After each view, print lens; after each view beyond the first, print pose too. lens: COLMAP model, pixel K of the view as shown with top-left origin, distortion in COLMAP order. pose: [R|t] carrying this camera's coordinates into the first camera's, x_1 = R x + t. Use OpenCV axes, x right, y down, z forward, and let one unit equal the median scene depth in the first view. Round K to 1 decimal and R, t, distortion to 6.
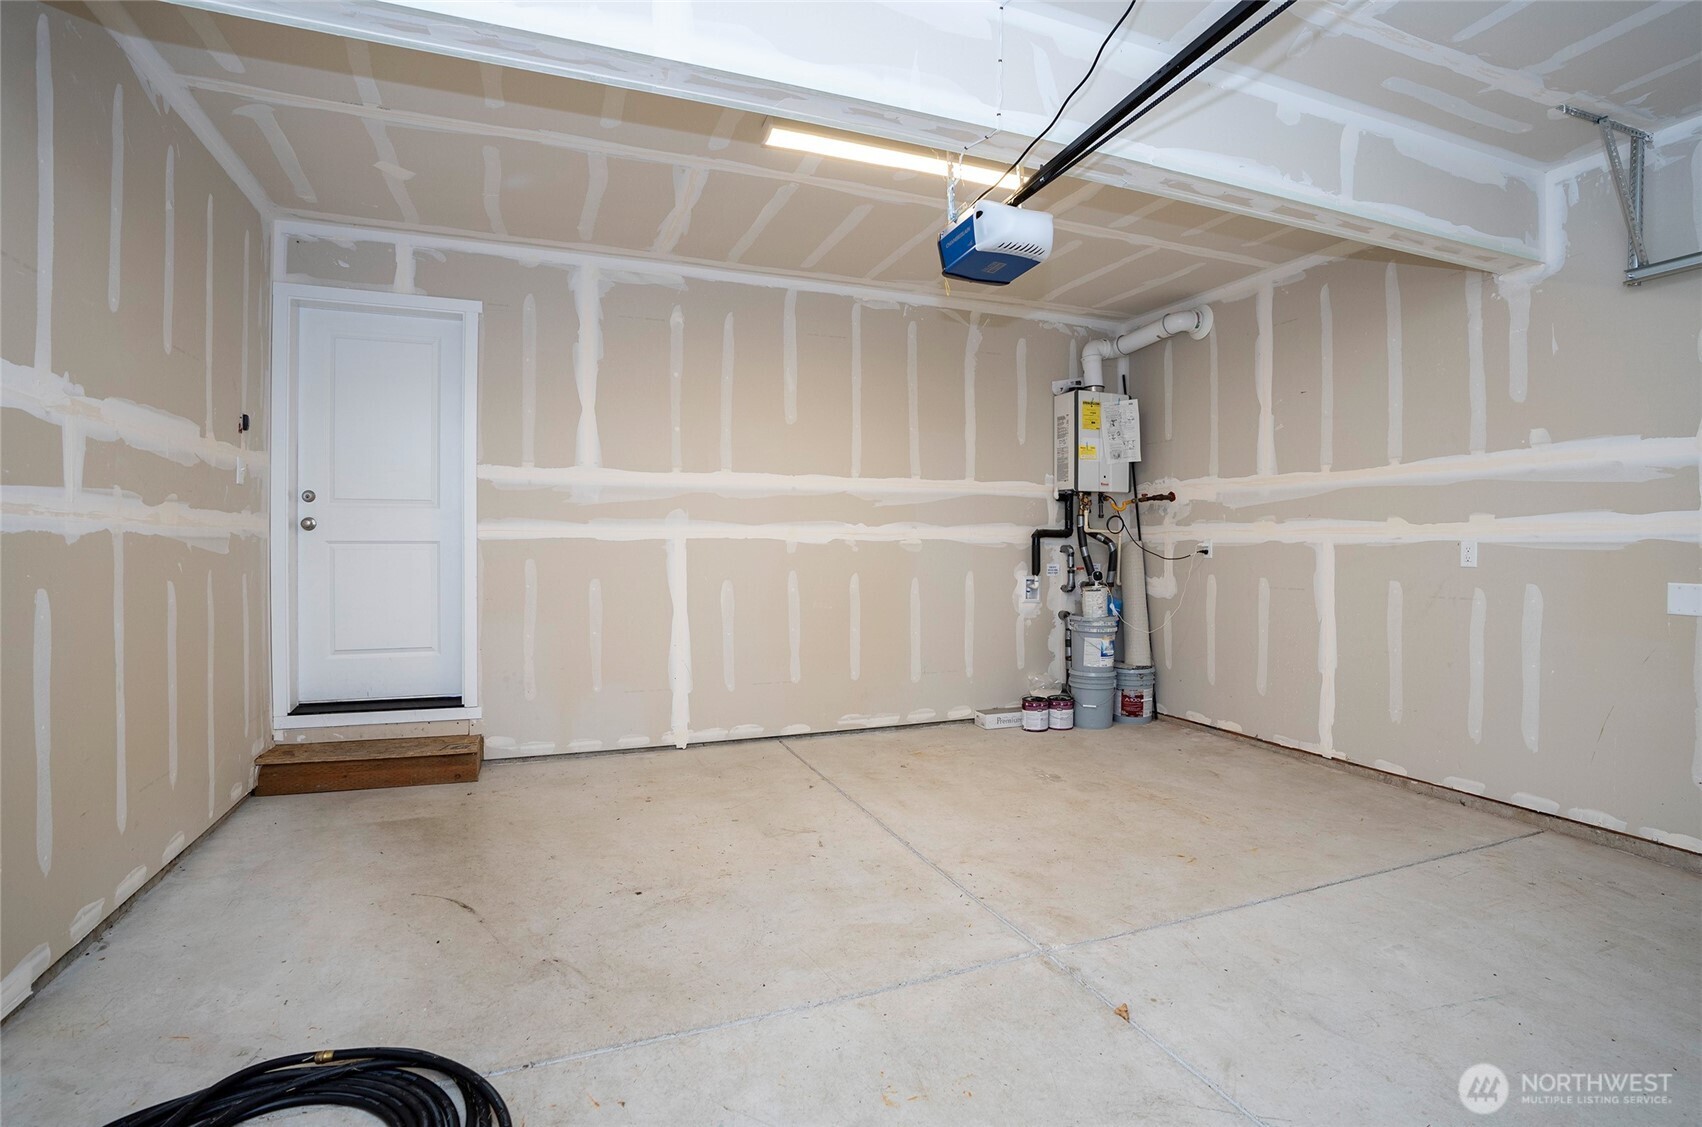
lens RADIAL K [[811.4, 0, 853.7], [0, 811.4, 561.7], [0, 0, 1]] dist [-0.015977, 0.000282]
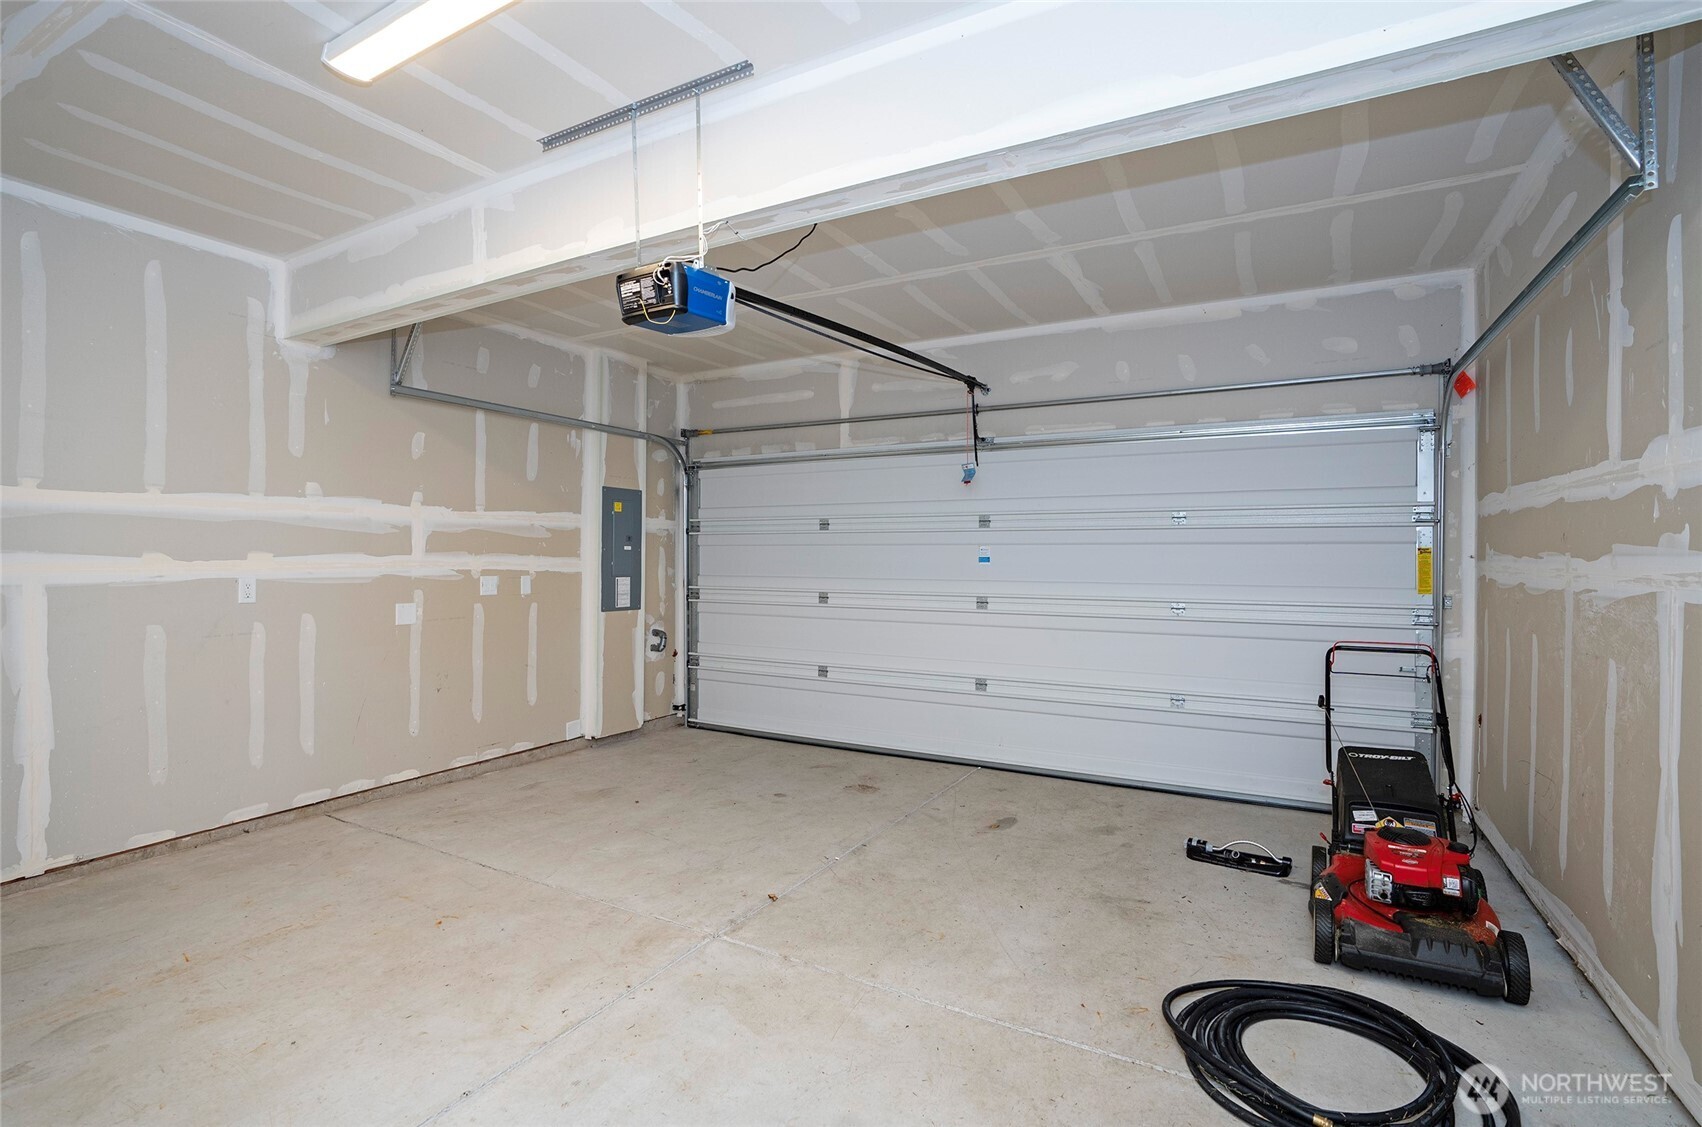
lens RADIAL K [[811.4, 0, 853.7], [0, 811.4, 561.7], [0, 0, 1]] dist [-0.015977, 0.000282]
pose [[-0.627530, -0.010016, 0.778528, -0.572154], [0.013001, 0.999643, 0.023341, -0.064755], [-0.778484, 0.024769, -0.627175, 1.109528]]
